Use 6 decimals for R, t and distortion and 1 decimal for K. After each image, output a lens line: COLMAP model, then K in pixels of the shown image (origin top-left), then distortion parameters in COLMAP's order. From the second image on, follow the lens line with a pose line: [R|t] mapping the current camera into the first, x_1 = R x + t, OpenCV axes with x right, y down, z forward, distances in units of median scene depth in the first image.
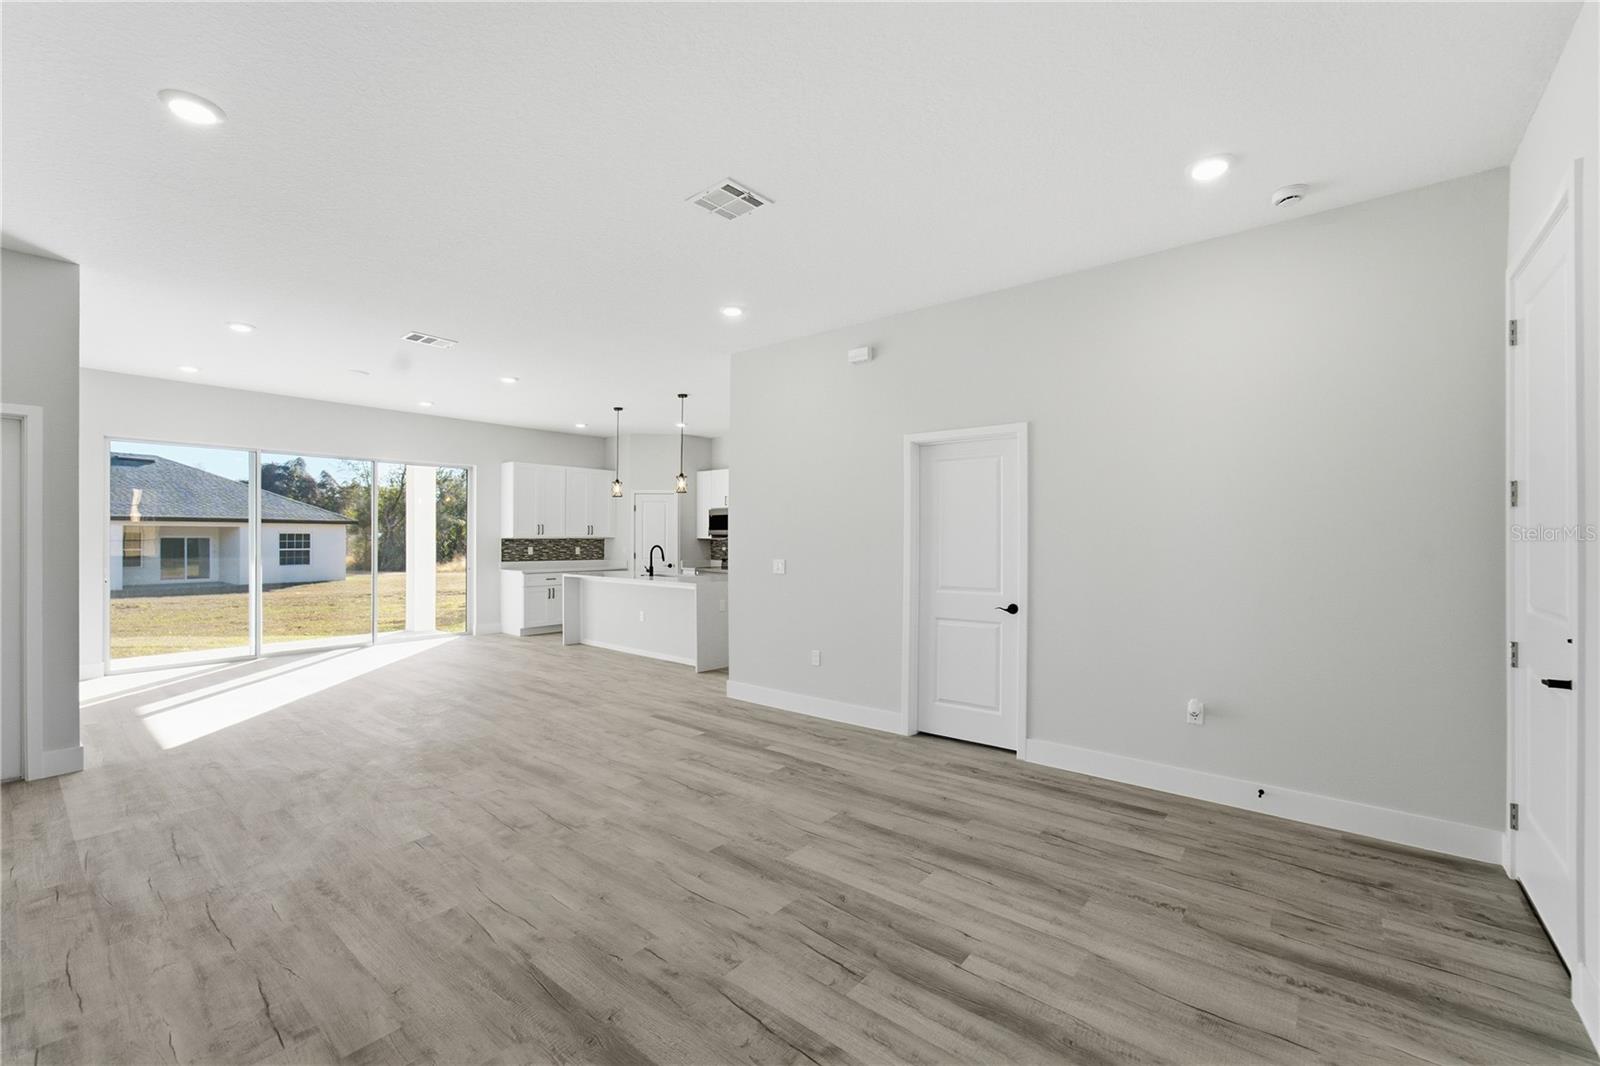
lens RADIAL K [[654.3, 0, 786.5], [0, 654.3, 535.1], [0, 0, 1]] dist [-0.016720, 0.000217]
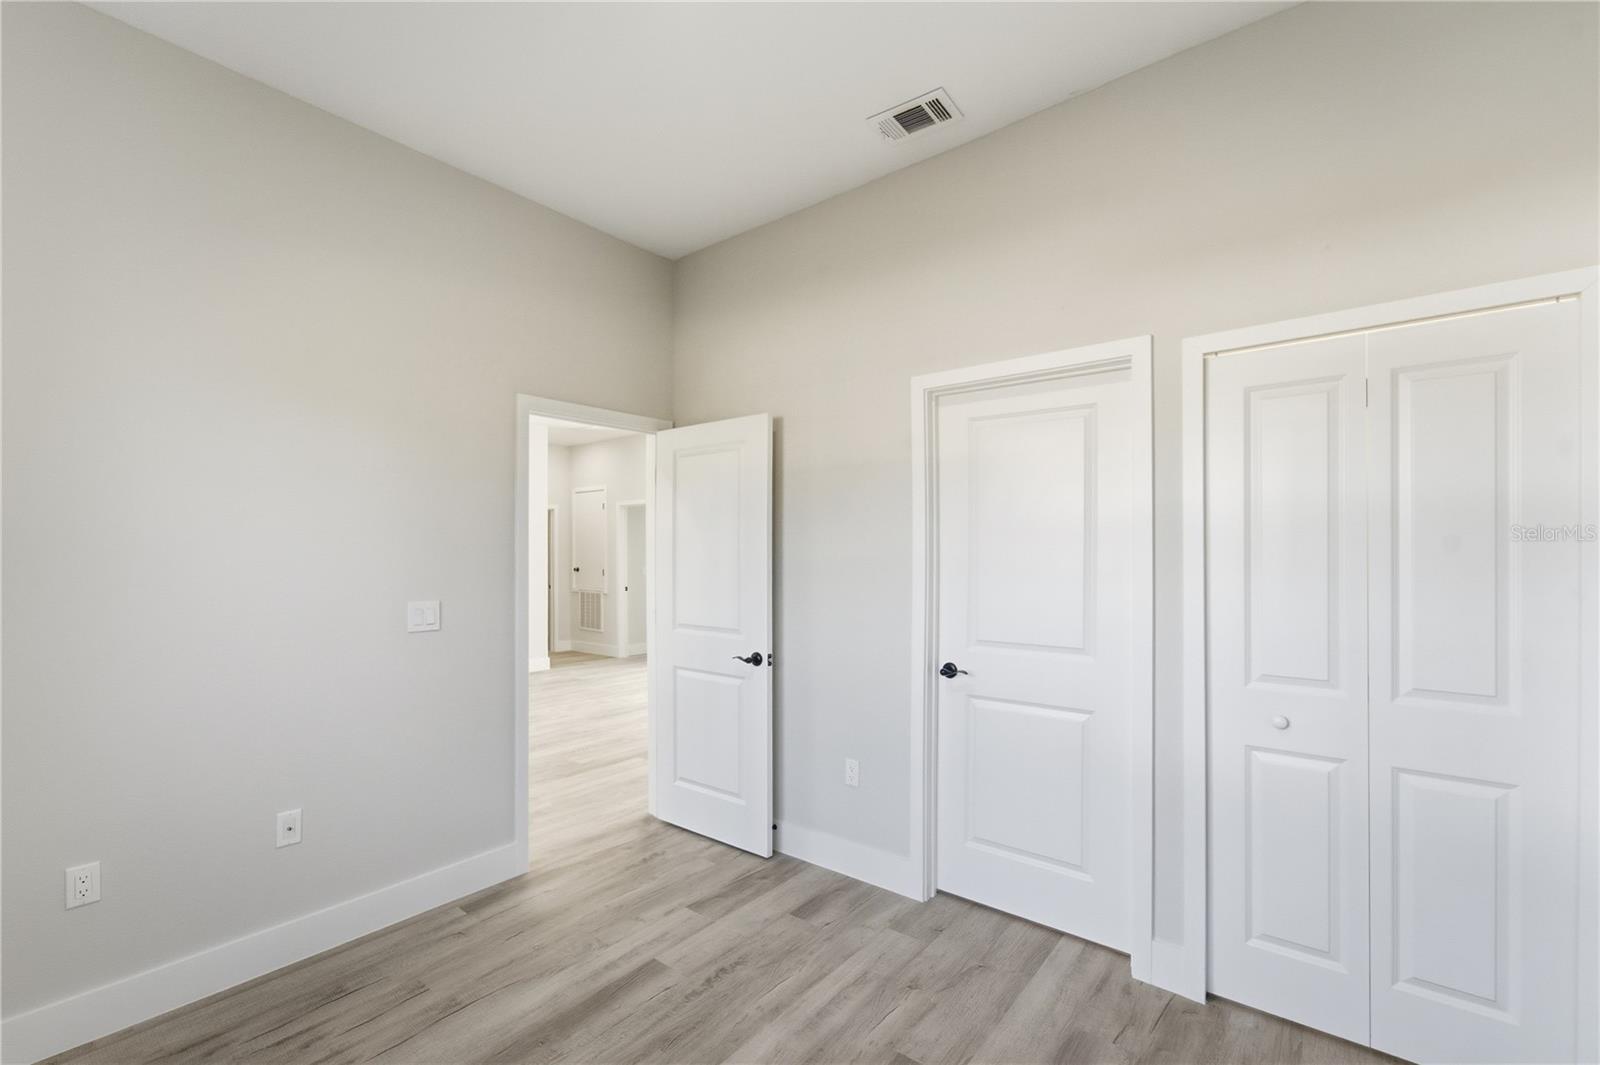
lens RADIAL K [[672.7, 0, 805.6], [0, 672.7, 545.3], [0, 0, 1]] dist [-0.011839, 0.000224]
pose [[0.022430, -0.019925, -0.999550, 0.956420], [0.004329, 0.999794, -0.019832, 0.000212], [0.999739, -0.003882, 0.022512, 1.107494]]
